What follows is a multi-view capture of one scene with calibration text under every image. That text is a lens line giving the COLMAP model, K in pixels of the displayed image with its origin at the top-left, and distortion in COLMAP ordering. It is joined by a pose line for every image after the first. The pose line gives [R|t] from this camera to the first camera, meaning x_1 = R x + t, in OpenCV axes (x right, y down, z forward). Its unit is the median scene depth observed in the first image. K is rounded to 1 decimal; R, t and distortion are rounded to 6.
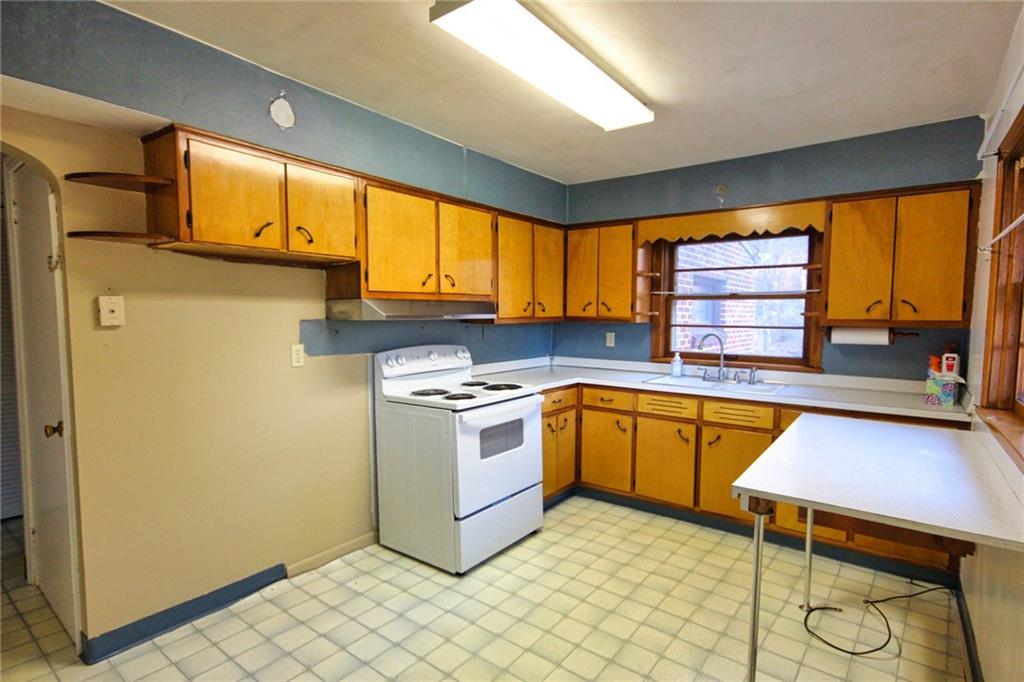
lens RADIAL K [[521.3, 0, 517.0], [0, 521.3, 345.4], [0, 0, 1]] dist [0.007489, 0.000215]
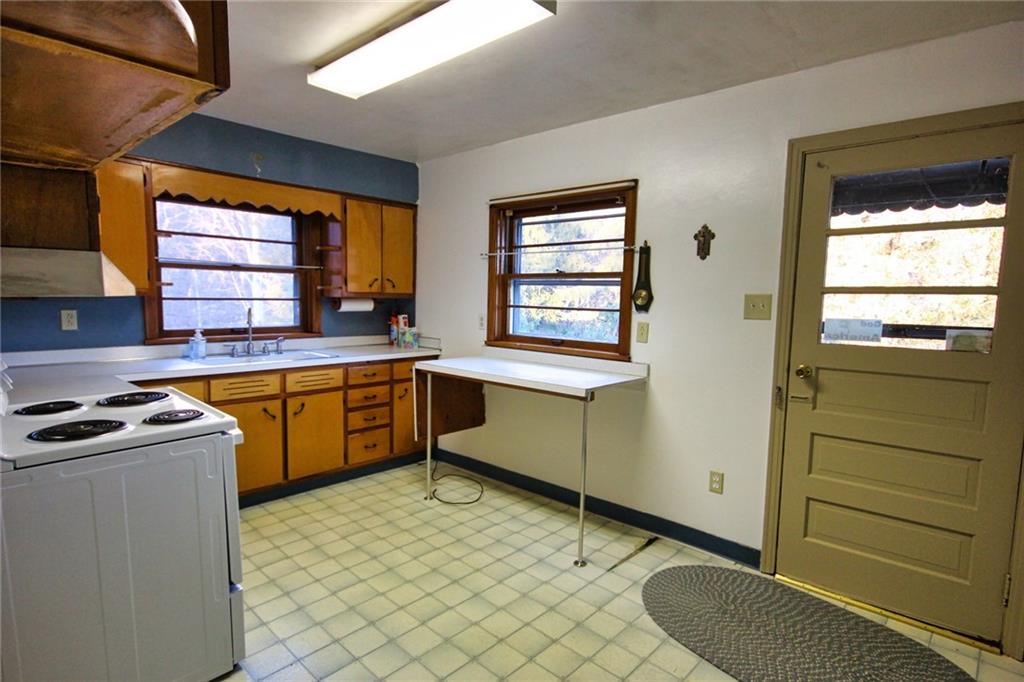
lens RADIAL K [[521.3, 0, 518.3], [0, 521.3, 345.5], [0, 0, 1]] dist [0.007489, 0.000215]
pose [[0.107313, -0.103370, 0.988837, -0.634208], [0.039836, 0.994229, 0.099611, -0.032938], [-0.993427, 0.028702, 0.110811, 0.480837]]
